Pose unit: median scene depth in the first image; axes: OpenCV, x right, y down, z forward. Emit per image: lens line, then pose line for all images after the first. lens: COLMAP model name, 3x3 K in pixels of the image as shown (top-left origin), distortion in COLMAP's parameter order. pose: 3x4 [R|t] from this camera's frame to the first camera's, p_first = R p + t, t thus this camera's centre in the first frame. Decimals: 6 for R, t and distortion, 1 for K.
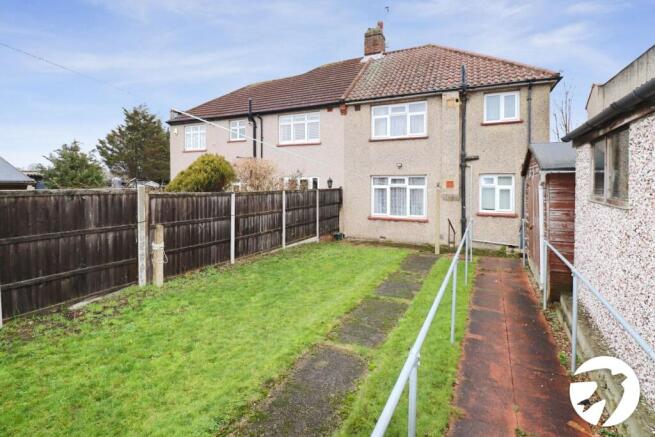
lens RADIAL K [[319.1, 0, 327.6], [0, 319.1, 183.0], [0, 0, 1]] dist [-0.018000, -0.000073]
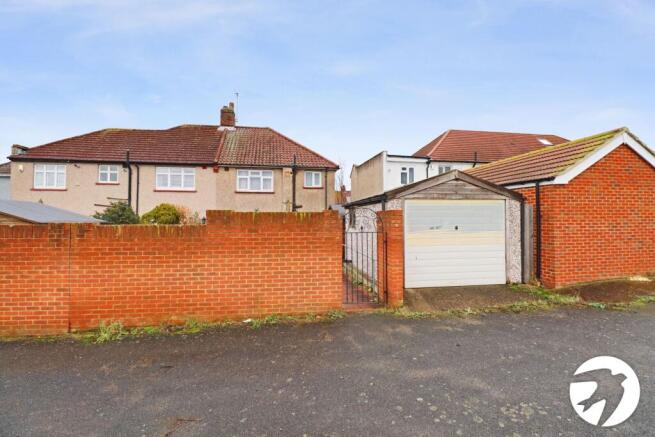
lens RADIAL K [[319.1, 0, 327.8], [0, 319.1, 217.8], [0, 0, 1]] dist [-0.018000, -0.000073]
pose [[0.817265, -0.002036, 0.576258, -0.384657], [0.002124, 0.999998, 0.000521, -0.012458], [-0.576258, 0.000798, 0.817268, -0.483521]]
